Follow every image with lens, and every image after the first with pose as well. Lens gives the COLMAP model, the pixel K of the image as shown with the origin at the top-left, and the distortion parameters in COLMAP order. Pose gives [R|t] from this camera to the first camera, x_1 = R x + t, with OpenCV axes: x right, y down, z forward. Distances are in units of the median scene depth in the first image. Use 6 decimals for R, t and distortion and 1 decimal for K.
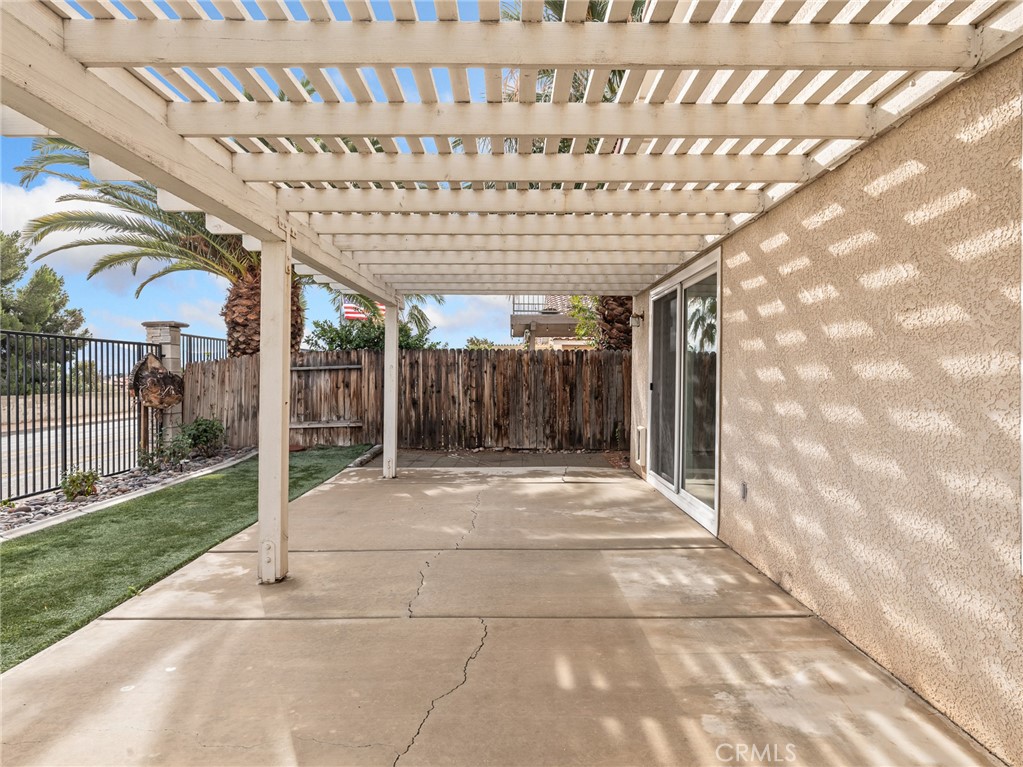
lens RADIAL K [[643.8, 0, 511.5], [0, 643.8, 383.5], [0, 0, 1]] dist [0.003294, -0.000785]
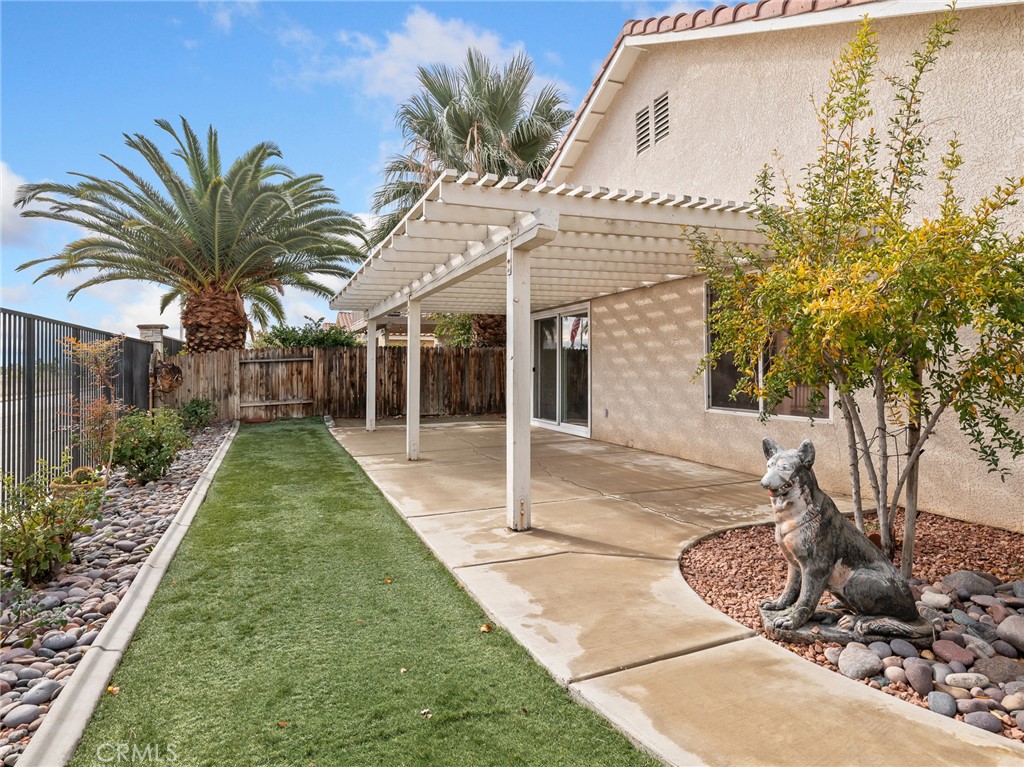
lens RADIAL K [[635.5, 0, 511.3], [0, 635.5, 364.0], [0, 0, 1]] dist [-0.001999, -0.000686]
pose [[0.936545, -0.007751, 0.350461, -0.314451], [0.013992, 0.999785, -0.015280, 0.011136], [-0.350267, 0.019215, 0.936453, -0.418138]]
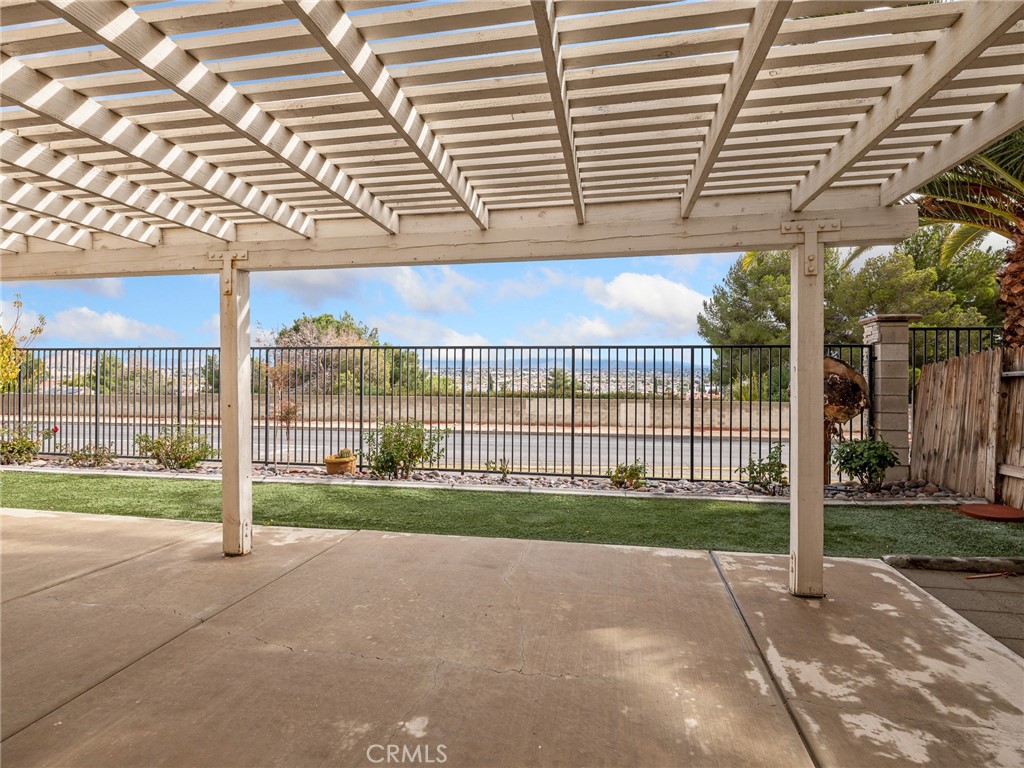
lens RADIAL K [[509.4, 0, 512.0], [0, 509.4, 384.0], [0, 0, 1]] dist [0.000073, 0.000157]
pose [[-0.183904, 0.015243, -0.982826, 0.182462], [-0.016311, 0.999695, 0.018557, -0.014907], [0.982809, 0.019443, -0.183599, 0.654585]]
